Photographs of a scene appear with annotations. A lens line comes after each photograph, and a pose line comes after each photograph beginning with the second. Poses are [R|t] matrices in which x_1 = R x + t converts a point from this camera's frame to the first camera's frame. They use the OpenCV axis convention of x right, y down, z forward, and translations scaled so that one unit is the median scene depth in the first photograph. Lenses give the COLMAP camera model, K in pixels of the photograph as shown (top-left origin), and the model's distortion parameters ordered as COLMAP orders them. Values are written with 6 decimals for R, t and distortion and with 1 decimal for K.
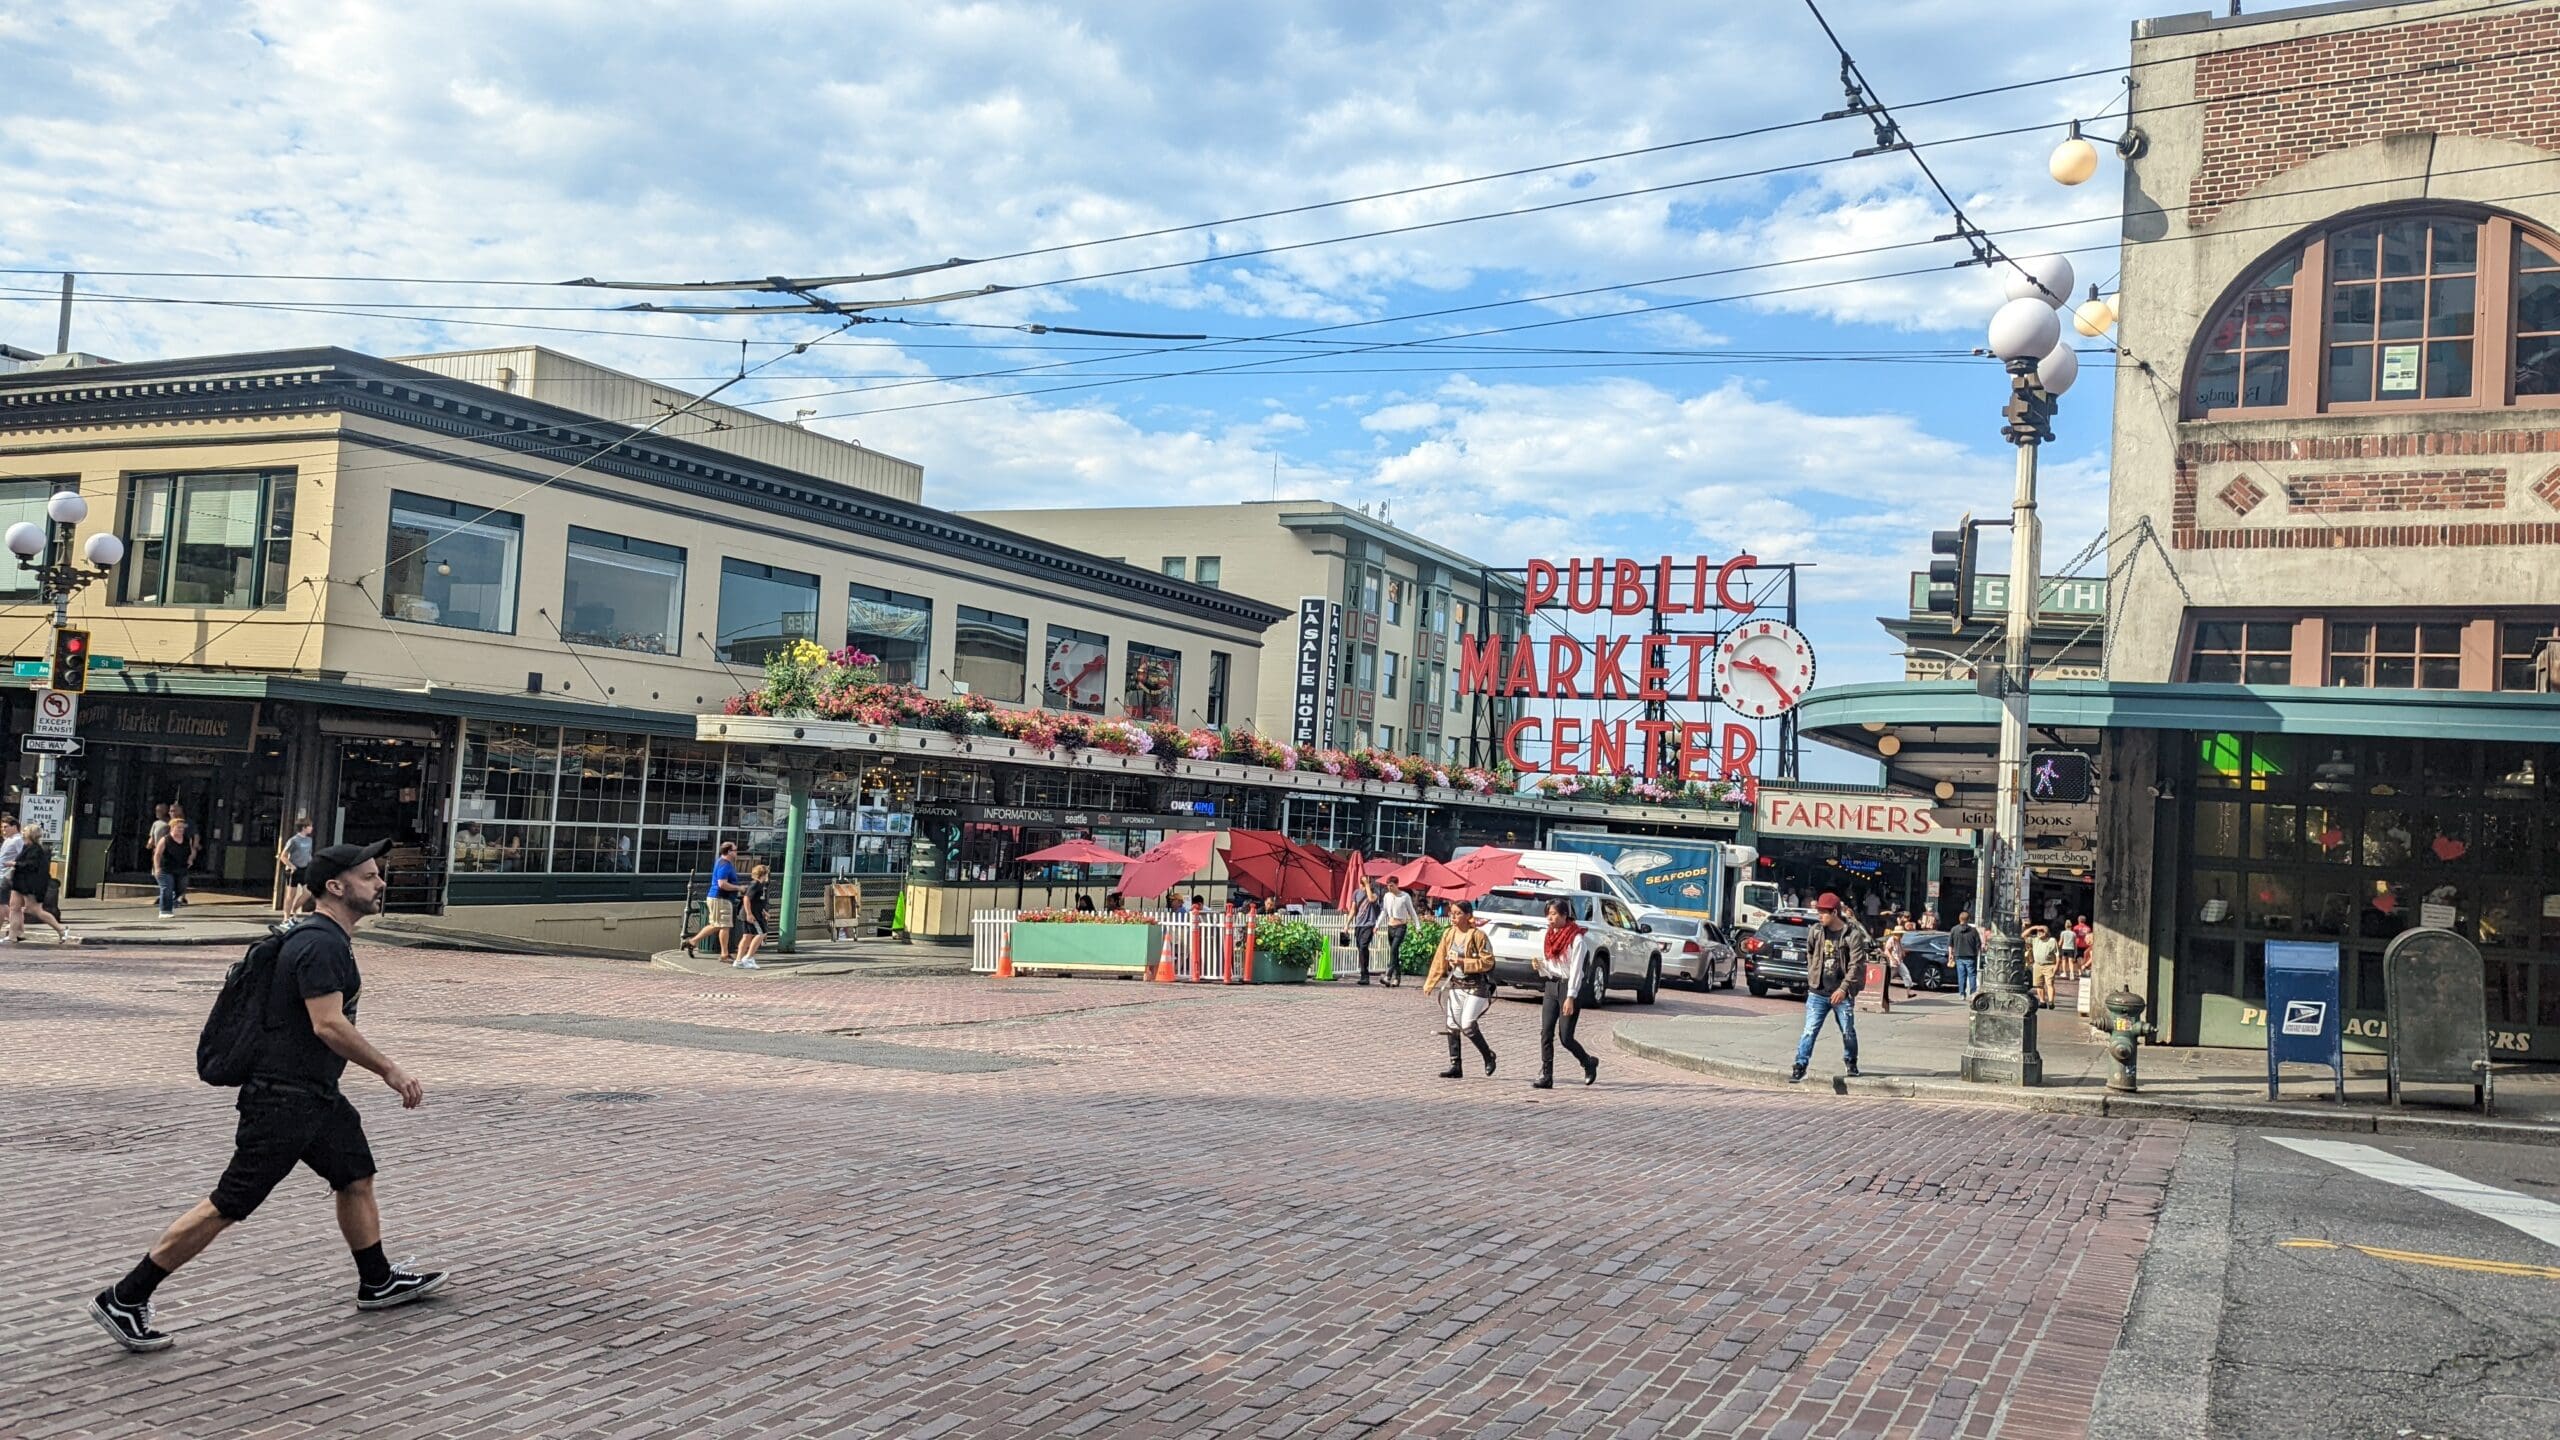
lens RADIAL K [[1829.6, 0, 1221.0], [0, 1829.6, 728.4], [0, 0, 1]] dist [0.002895, 0.000509]
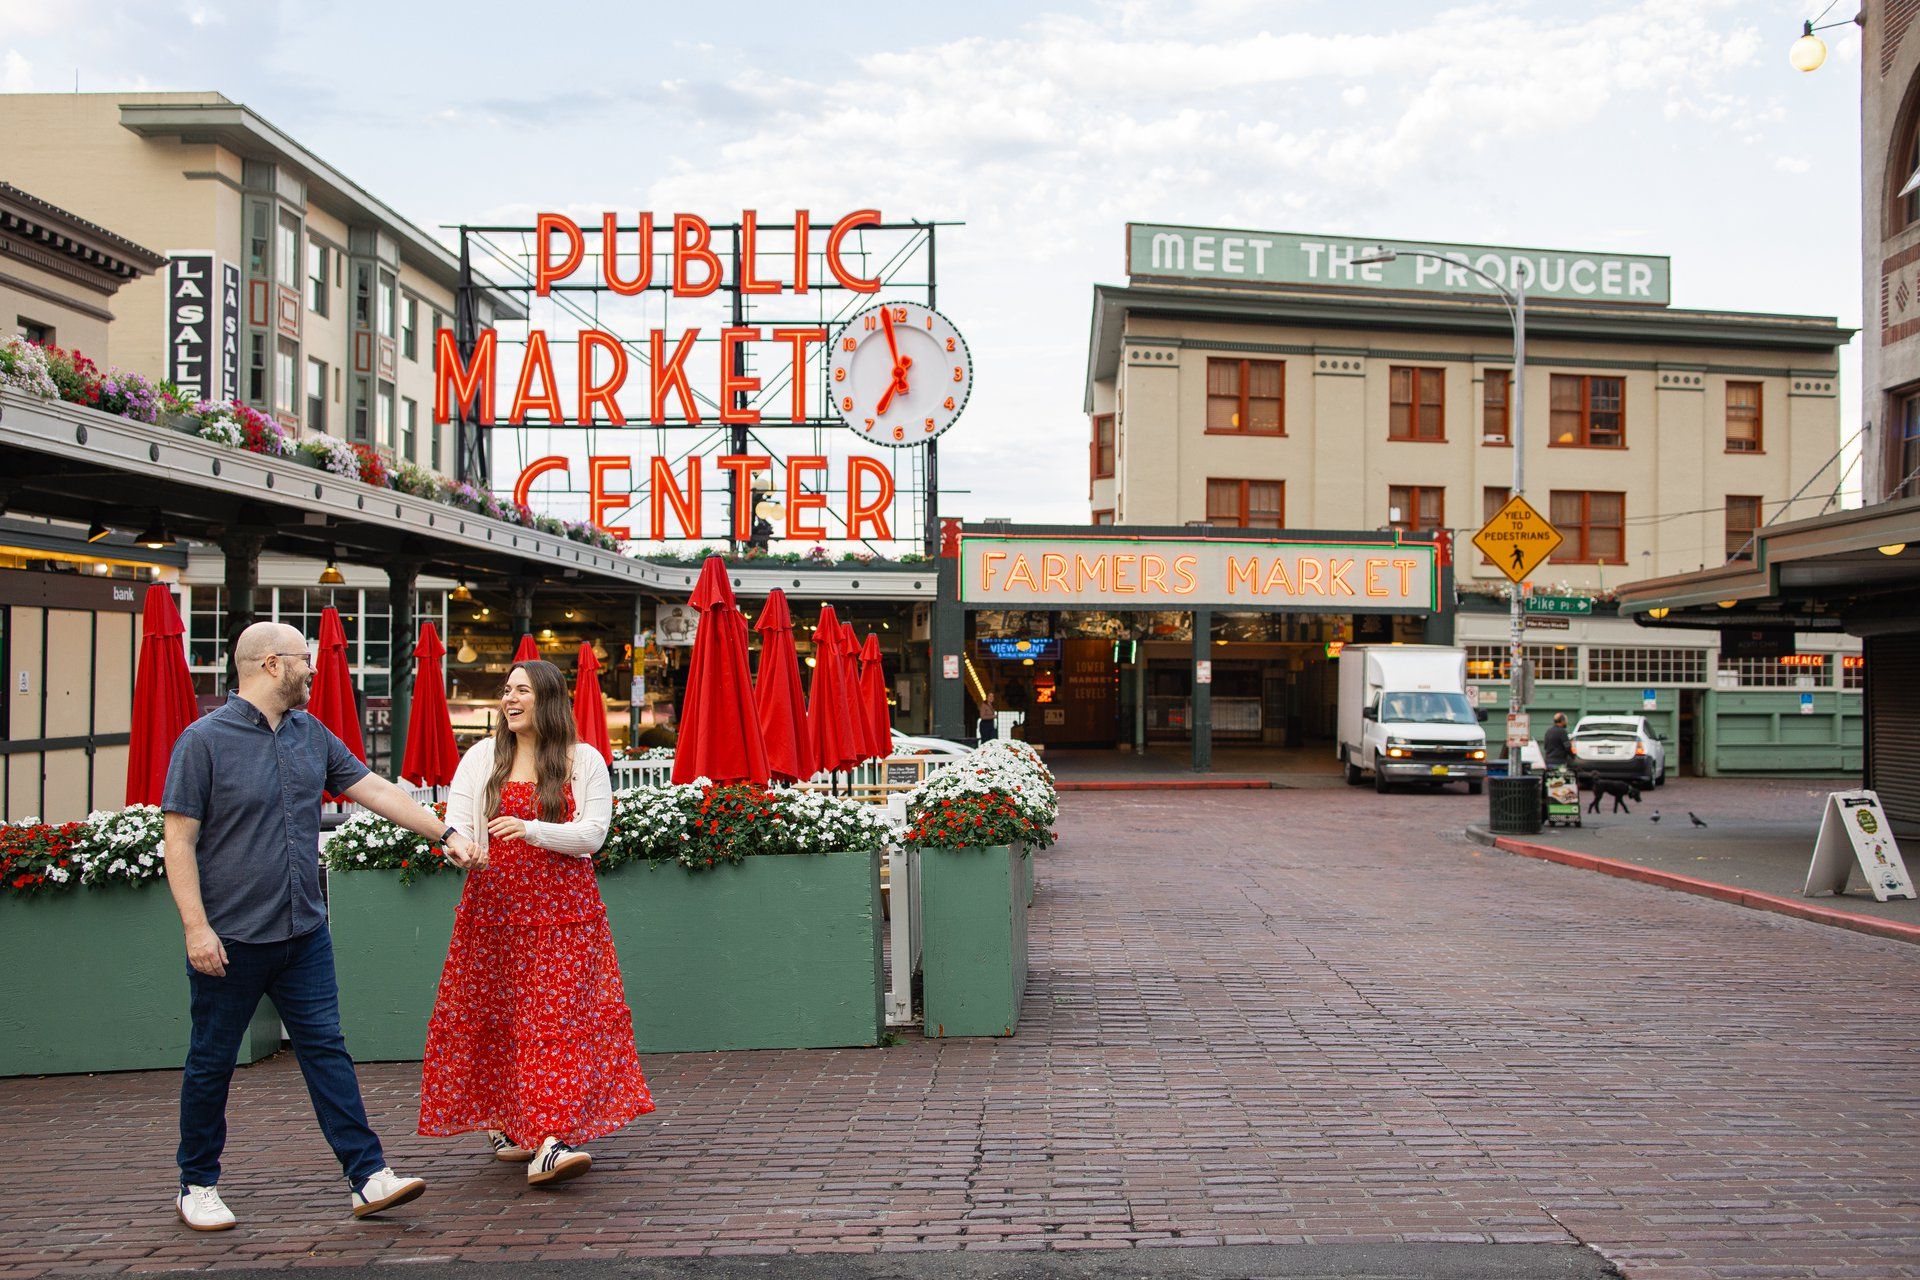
lens RADIAL K [[1964.8, 0, 951.5], [0, 1964.8, 631.6], [0, 0, 1]] dist [0.018215, 0.011322]
pose [[0.891133, -0.051493, 0.450812, -0.024333], [0.032483, 0.998230, 0.049811, 0.027364], [-0.452579, -0.029745, 0.891228, 0.324199]]
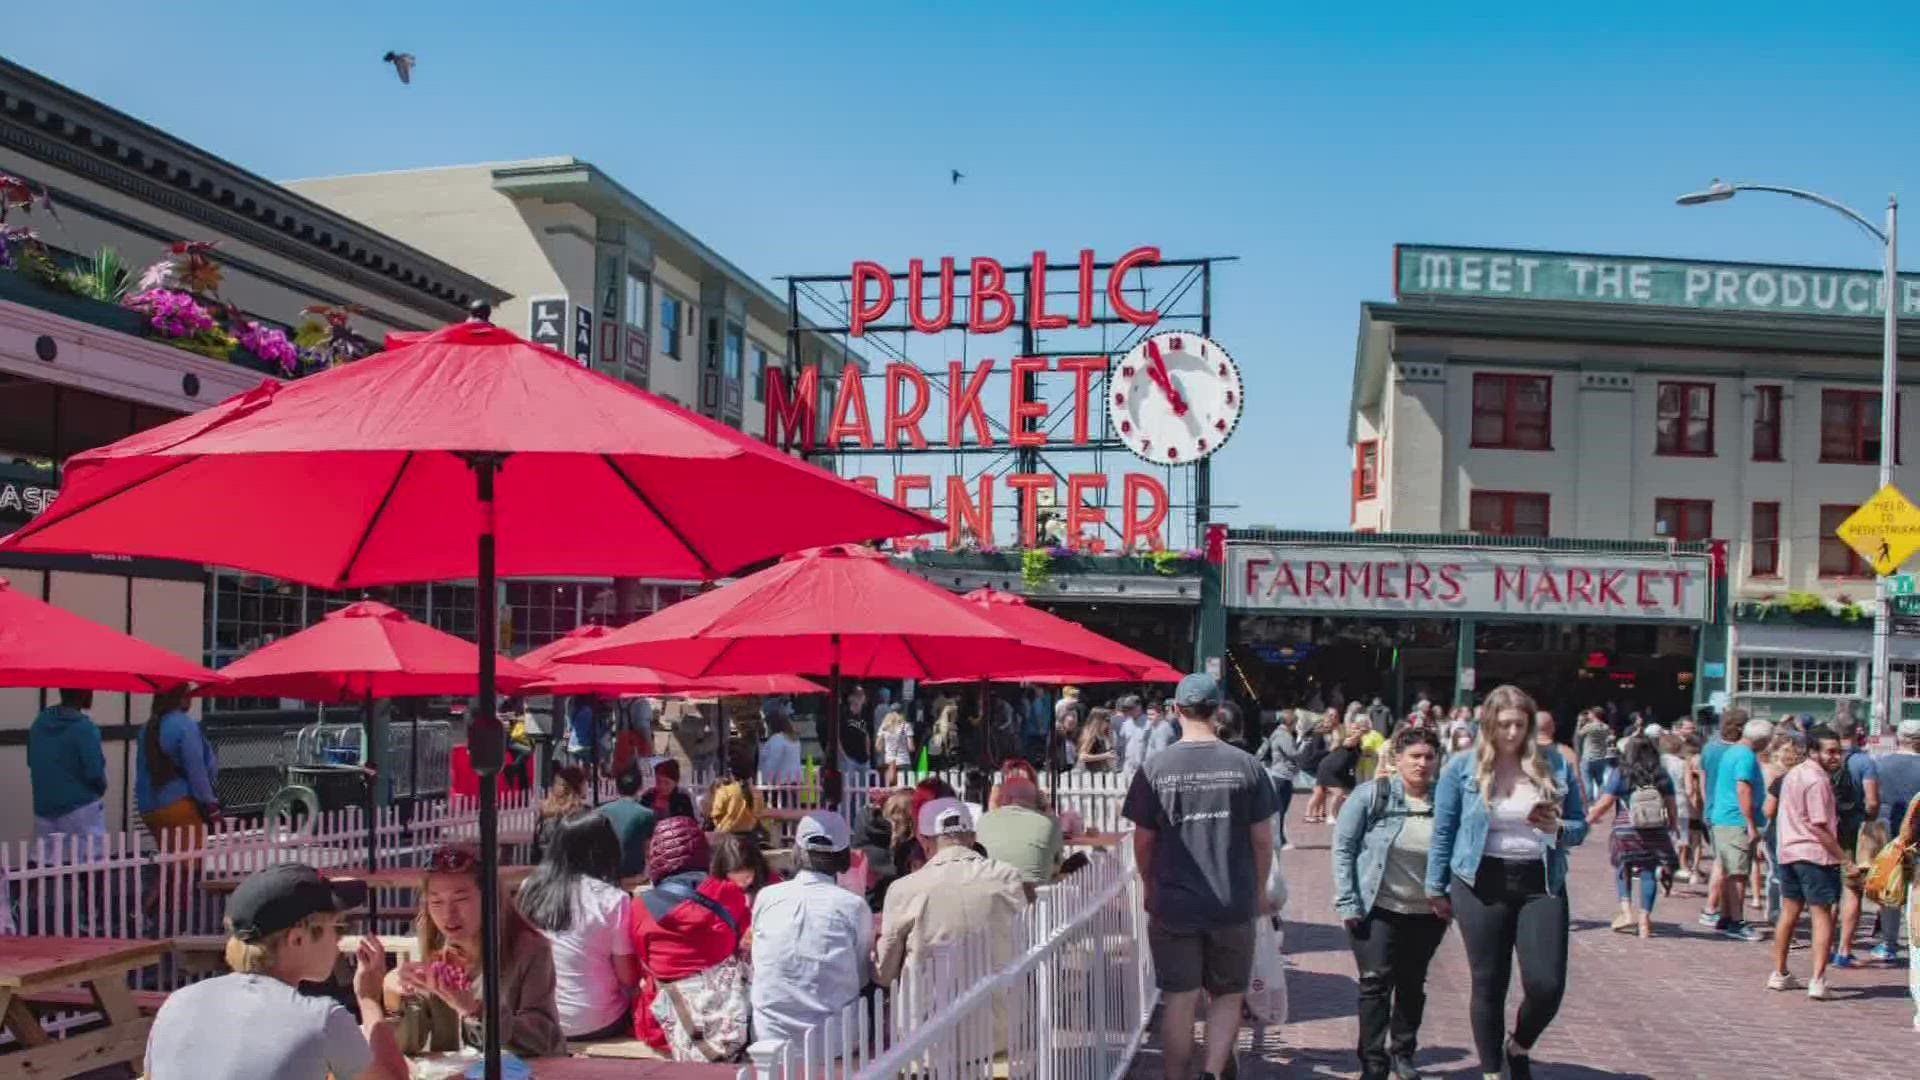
lens RADIAL K [[1458.8, 0, 954.3], [0, 1458.8, 670.0], [0, 0, 1]] dist [-0.045136, -0.001781]
pose [[0.961375, -0.042463, 0.271948, 0.043874], [0.026691, 0.997754, 0.061436, 0.038136], [-0.273946, -0.051804, 0.960349, 0.443523]]
